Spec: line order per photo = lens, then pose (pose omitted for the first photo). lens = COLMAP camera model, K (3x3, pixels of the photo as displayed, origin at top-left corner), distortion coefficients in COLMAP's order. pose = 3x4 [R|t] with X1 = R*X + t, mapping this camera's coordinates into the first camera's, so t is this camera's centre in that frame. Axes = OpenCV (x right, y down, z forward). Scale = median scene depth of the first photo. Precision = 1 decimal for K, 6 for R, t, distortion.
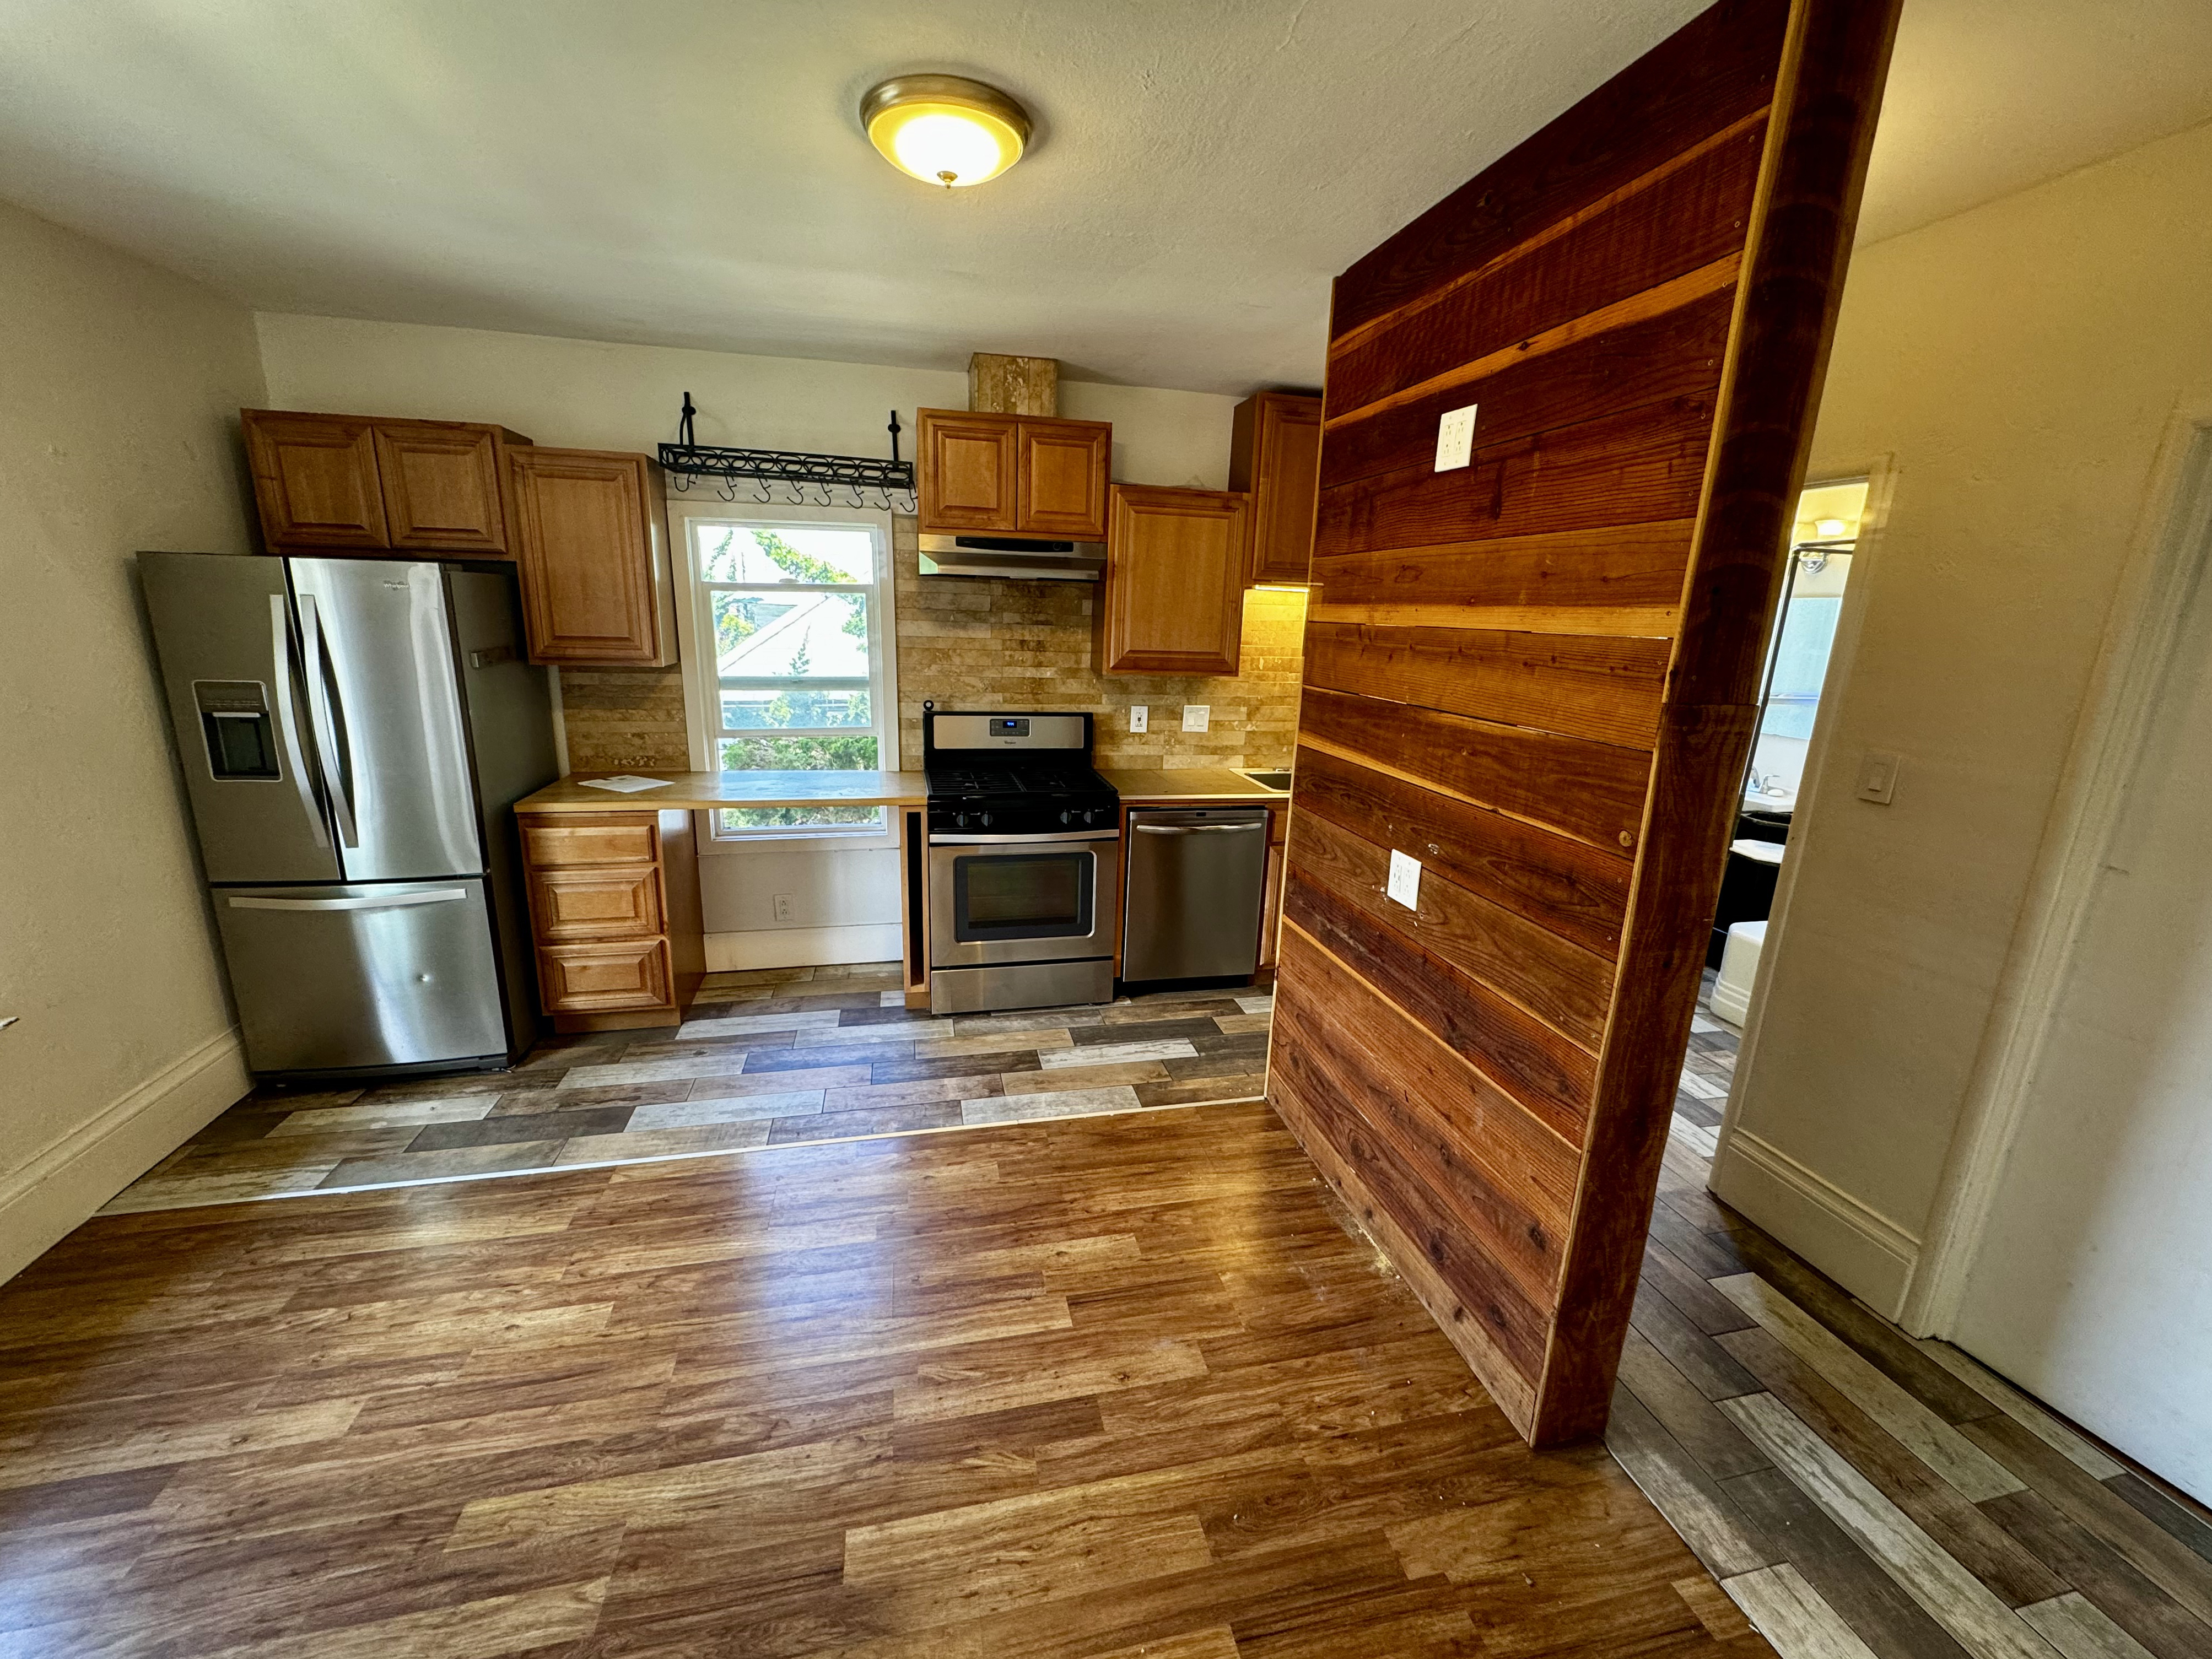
lens RADIAL K [[898.3, 0, 1107.6], [0, 898.3, 832.6], [0, 0, 1]] dist [-0.000476, 0.000105]
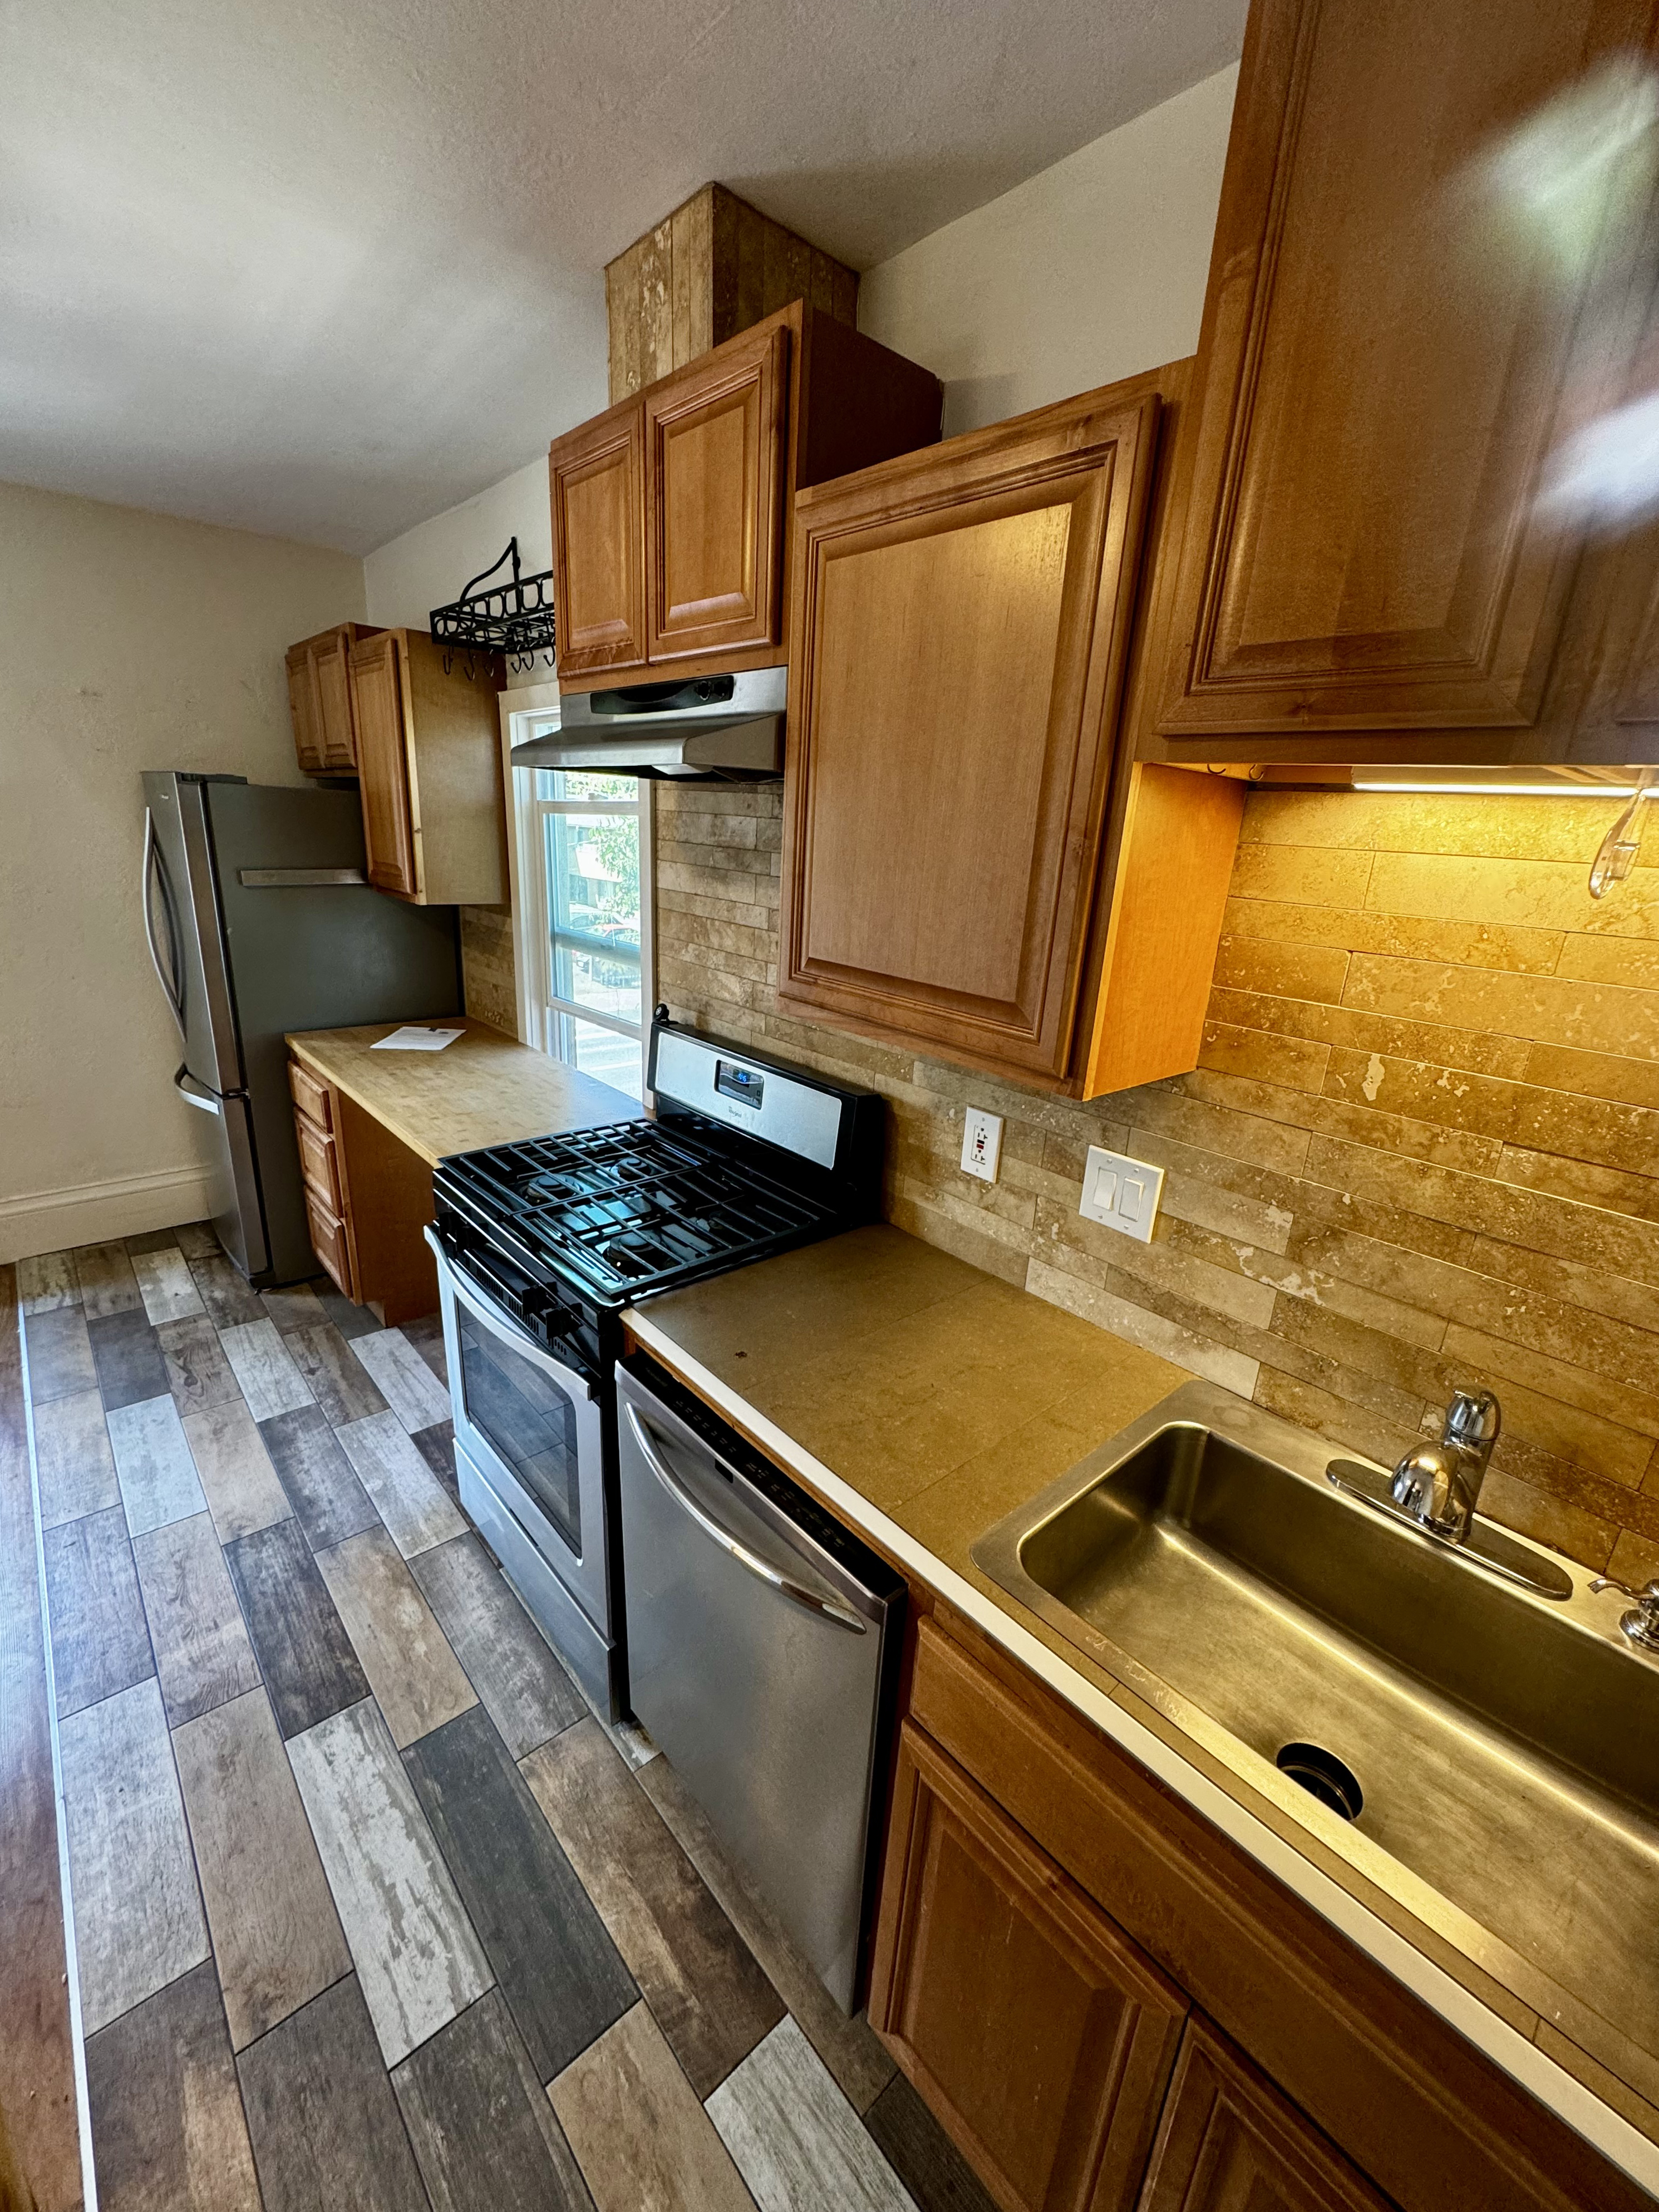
lens RADIAL K [[898.3, 0, 829.6], [0, 898.3, 1105.7], [0, 0, 1]] dist [-0.000476, 0.000105]
pose [[0.485584, 0.256639, -0.835670, 0.344435], [-0.254122, 0.956095, 0.145959, -0.194947], [0.836439, 0.141487, 0.529482, 0.794317]]
